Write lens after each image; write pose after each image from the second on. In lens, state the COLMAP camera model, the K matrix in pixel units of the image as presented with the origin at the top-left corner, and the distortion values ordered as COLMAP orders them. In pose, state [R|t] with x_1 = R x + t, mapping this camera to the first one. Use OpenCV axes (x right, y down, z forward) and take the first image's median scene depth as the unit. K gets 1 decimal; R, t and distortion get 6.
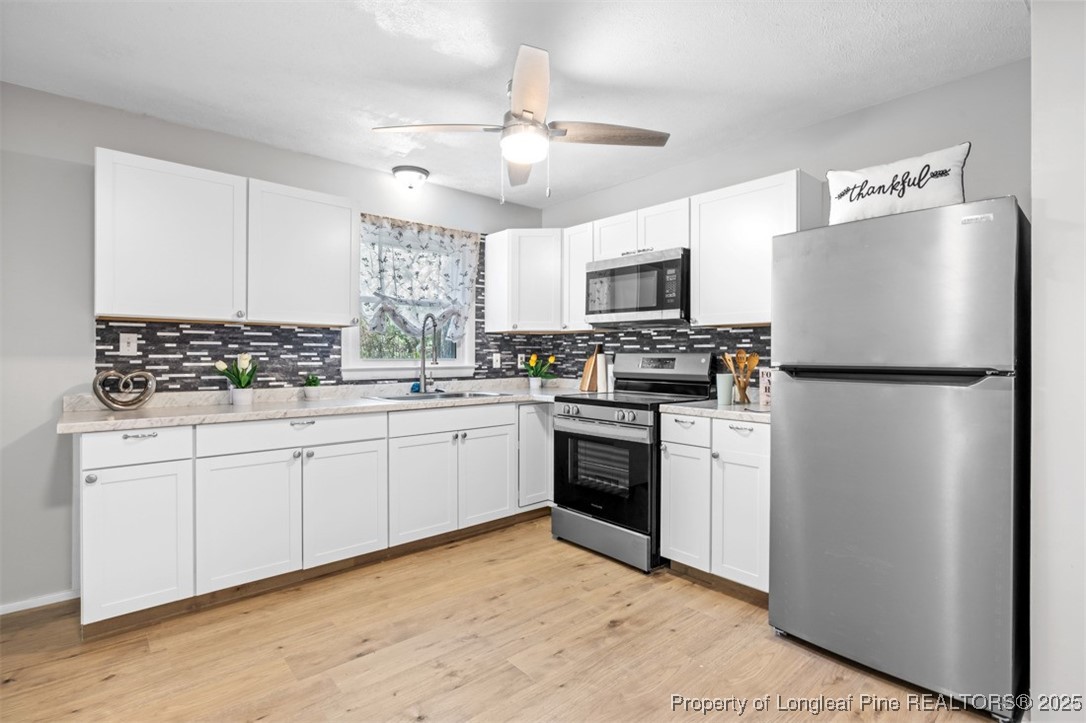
lens RADIAL K [[516.6, 0, 549.6], [0, 516.6, 361.1], [0, 0, 1]] dist [-0.000150, 0.000239]
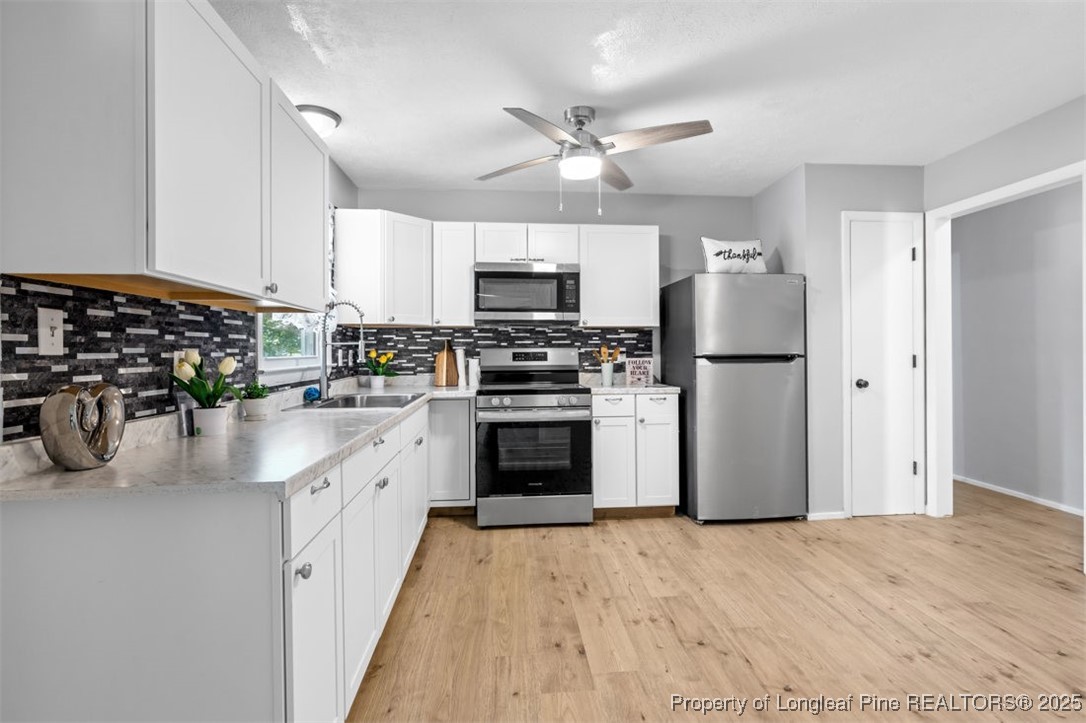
lens RADIAL K [[516.6, 0, 554.7], [0, 516.6, 353.8], [0, 0, 1]] dist [-0.000150, 0.000239]
pose [[0.595522, -0.011904, 0.803251, -0.860472], [0.017189, 0.999850, 0.002074, -0.004784], [-0.803155, 0.012572, 0.595638, 0.322004]]
